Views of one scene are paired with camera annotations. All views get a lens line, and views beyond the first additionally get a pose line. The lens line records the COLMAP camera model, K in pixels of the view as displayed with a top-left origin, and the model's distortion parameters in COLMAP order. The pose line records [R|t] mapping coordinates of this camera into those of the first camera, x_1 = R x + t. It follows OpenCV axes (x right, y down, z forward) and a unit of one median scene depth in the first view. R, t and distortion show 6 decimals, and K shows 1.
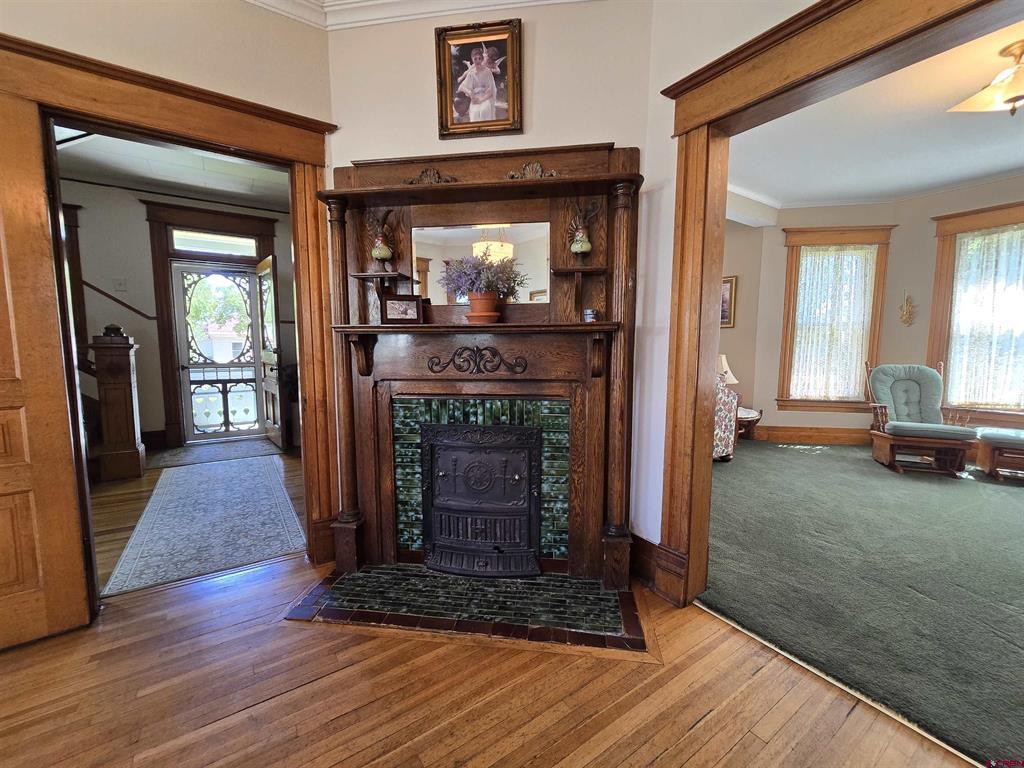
lens RADIAL K [[422.8, 0, 511.4], [0, 422.8, 388.9], [0, 0, 1]] dist [-0.004455, 0.000636]
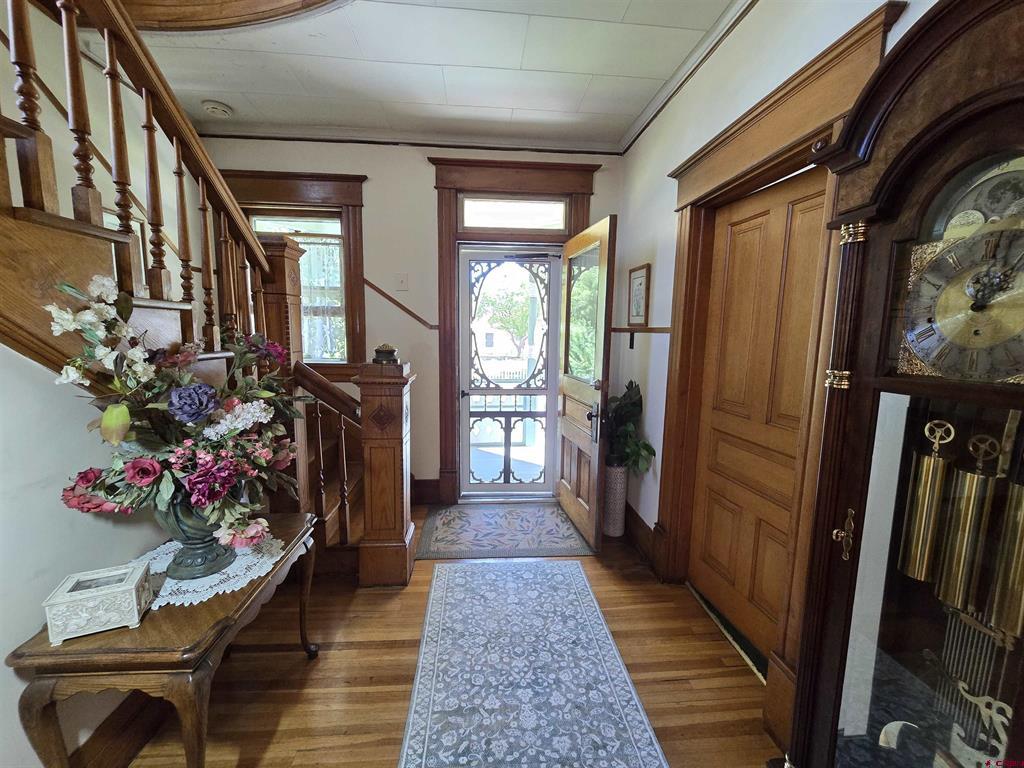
lens RADIAL K [[422.8, 0, 511.4], [0, 422.8, 388.9], [0, 0, 1]] dist [-0.004455, 0.000636]
pose [[0.870054, 0.074804, -0.487247, -0.779575], [-0.063373, 0.997191, 0.039931, -0.206461], [0.488865, -0.003864, 0.872351, 0.898591]]
